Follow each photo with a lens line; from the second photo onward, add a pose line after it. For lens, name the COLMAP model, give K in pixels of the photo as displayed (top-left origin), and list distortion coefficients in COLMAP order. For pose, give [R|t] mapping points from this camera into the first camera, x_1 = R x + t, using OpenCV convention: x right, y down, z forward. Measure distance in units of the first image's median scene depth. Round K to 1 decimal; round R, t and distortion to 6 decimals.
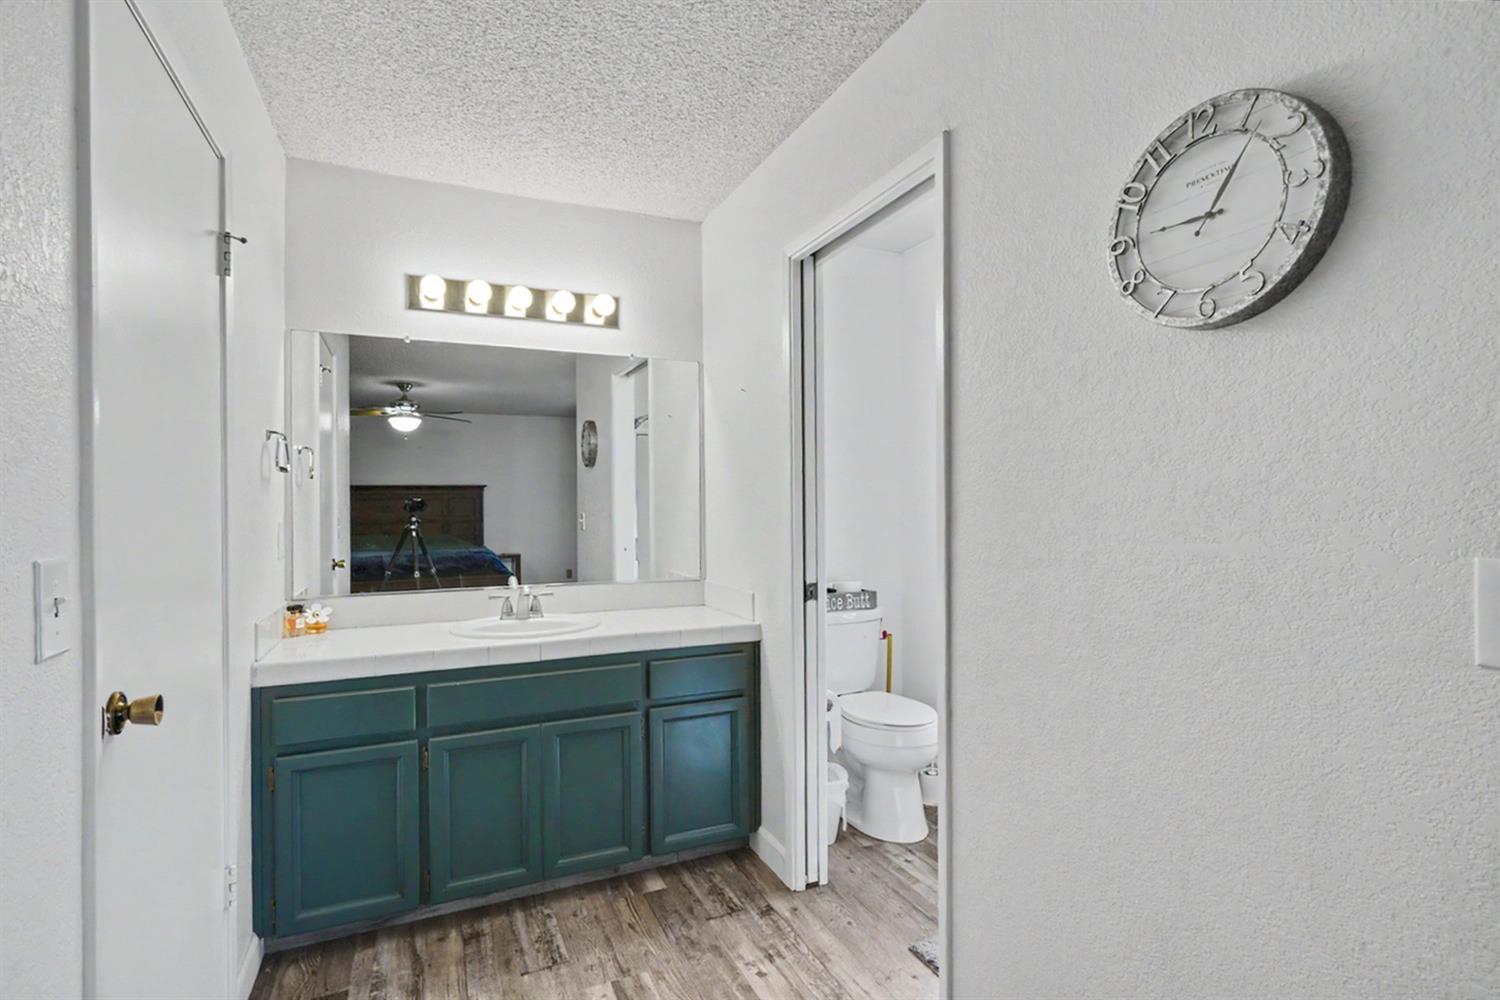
lens RADIAL K [[719.5, 0, 751.3], [0, 719.5, 513.5], [0, 0, 1]] dist [0.001532, 0.000318]
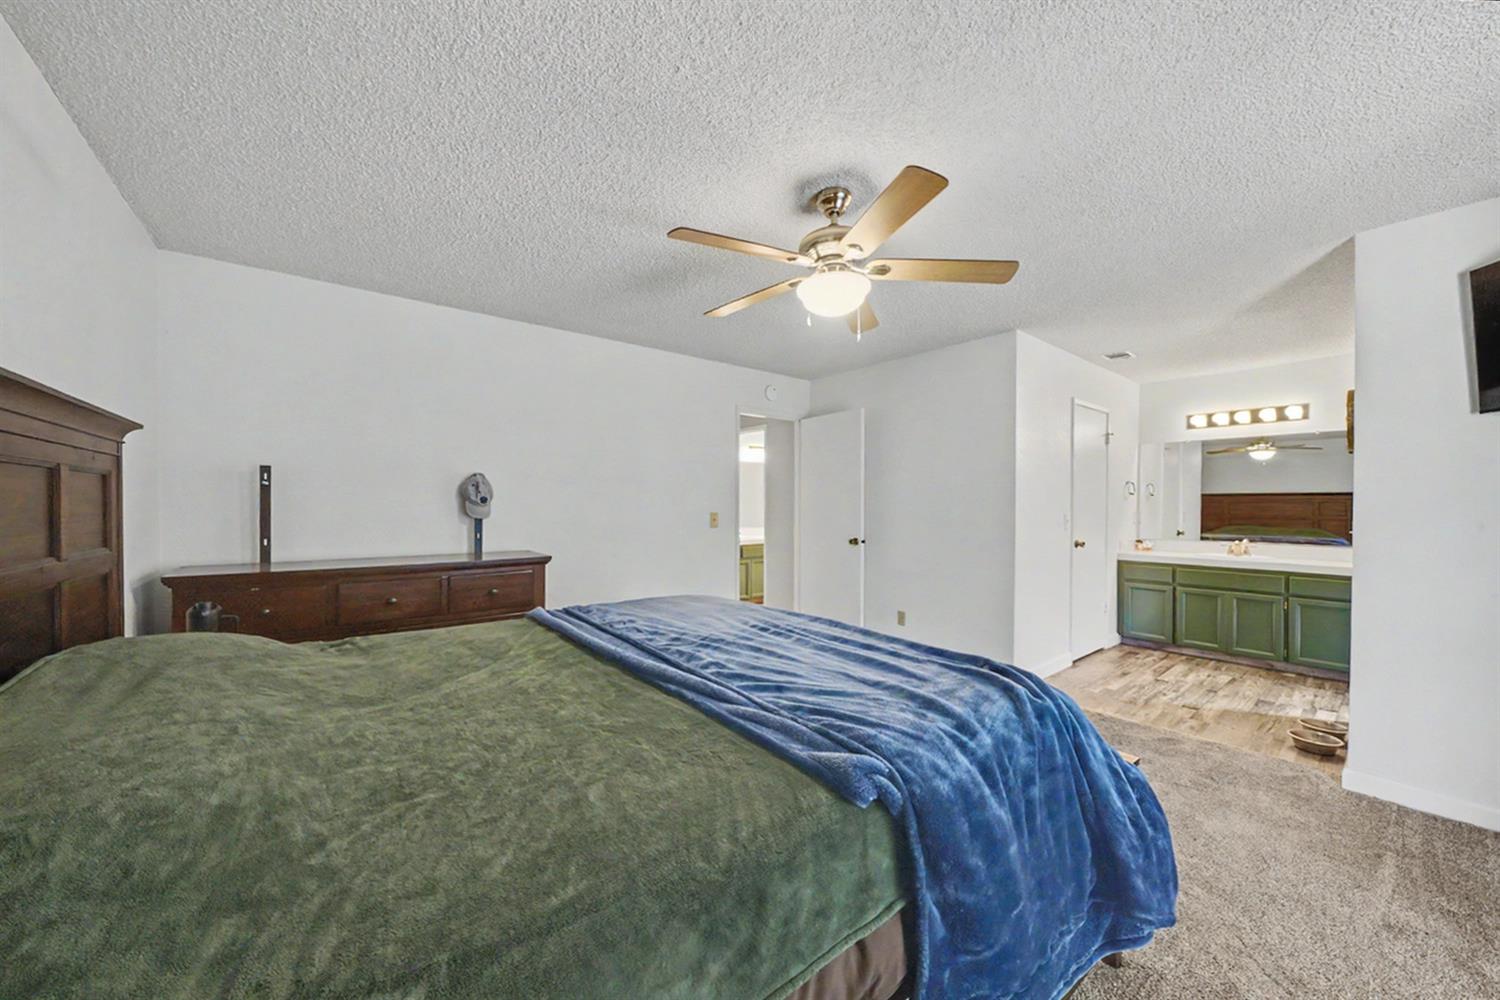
lens RADIAL K [[517.4, 0, 743.0], [0, 517.4, 502.1], [0, 0, 1]] dist [-0.002111, 0.000134]
pose [[0.229356, 0.007021, -0.973317, 1.095677], [-0.025144, 0.999683, 0.001286, 0.014197], [0.973018, 0.024178, 0.229459, -1.100467]]
